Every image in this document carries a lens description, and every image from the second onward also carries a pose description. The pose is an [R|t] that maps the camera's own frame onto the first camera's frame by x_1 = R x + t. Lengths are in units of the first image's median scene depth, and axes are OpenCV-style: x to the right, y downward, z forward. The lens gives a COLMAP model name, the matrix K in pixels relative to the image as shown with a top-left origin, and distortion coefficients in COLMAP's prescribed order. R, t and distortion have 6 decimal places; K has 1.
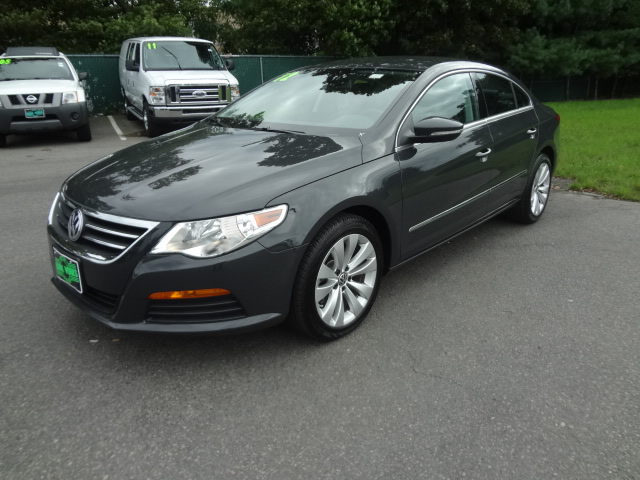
lens RADIAL K [[478.9, 0, 320.0], [0, 478.9, 240.0], [0, 0, 1]] dist [-0.032176, -0.003128]
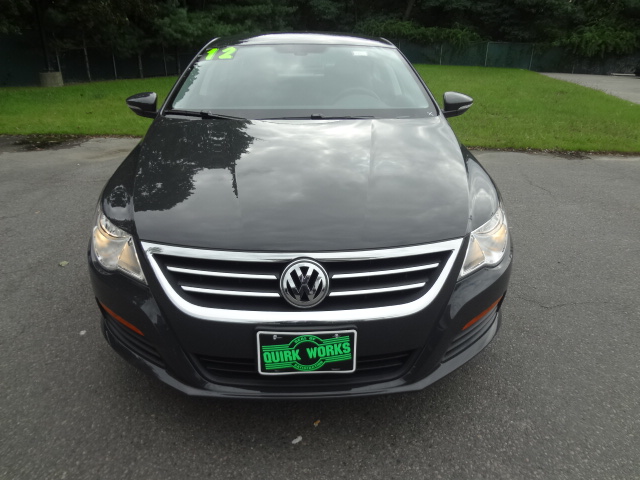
lens RADIAL K [[478.9, 0, 320.0], [0, 478.9, 240.0], [0, 0, 1]] dist [-0.032176, -0.003128]
pose [[0.700695, -0.257762, 0.665271, -0.983062], [0.223656, 0.964813, 0.138255, -0.188104], [-0.677499, 0.051917, 0.733689, 0.521283]]
